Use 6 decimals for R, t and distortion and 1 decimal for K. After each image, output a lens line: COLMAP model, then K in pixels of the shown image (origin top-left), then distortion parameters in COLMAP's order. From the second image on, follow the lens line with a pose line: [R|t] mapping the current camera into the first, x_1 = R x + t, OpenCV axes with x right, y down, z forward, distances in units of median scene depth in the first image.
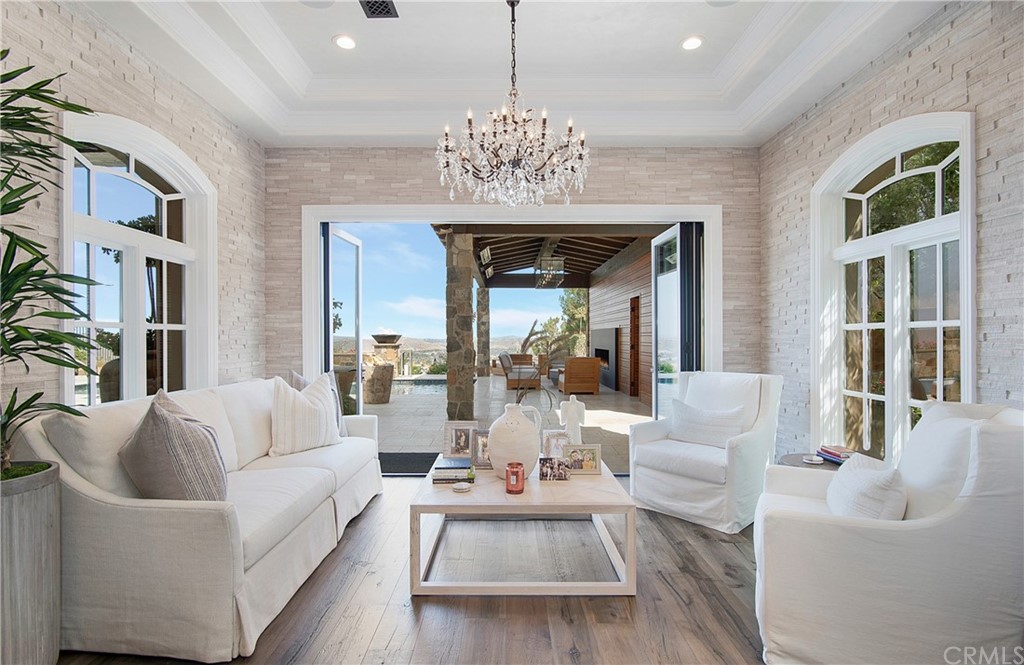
lens RADIAL K [[511.0, 0, 512.0], [0, 511.0, 332.5], [0, 0, 1]] dist [0.002523, 0.001294]
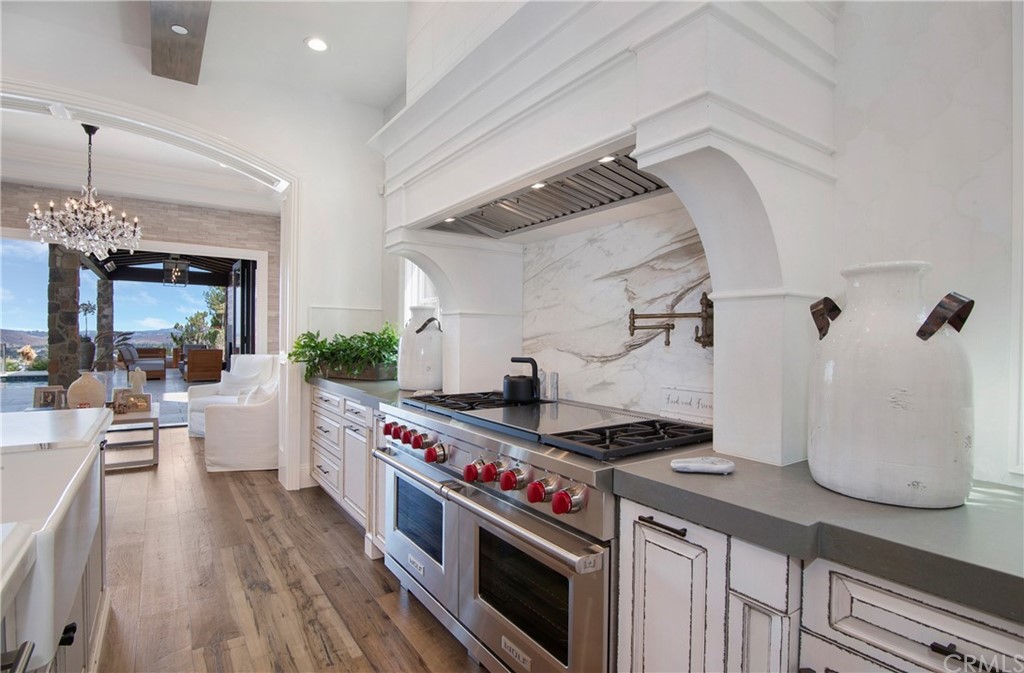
lens RADIAL K [[513.8, 0, 518.8], [0, 513.8, 334.4], [0, 0, 1]] dist [-0.019537, -0.000038]
pose [[0.824340, 0.010780, 0.565992, 0.094564], [-0.017295, 0.999832, 0.006147, -0.006820], [-0.565831, -0.014856, 0.824388, -0.482823]]
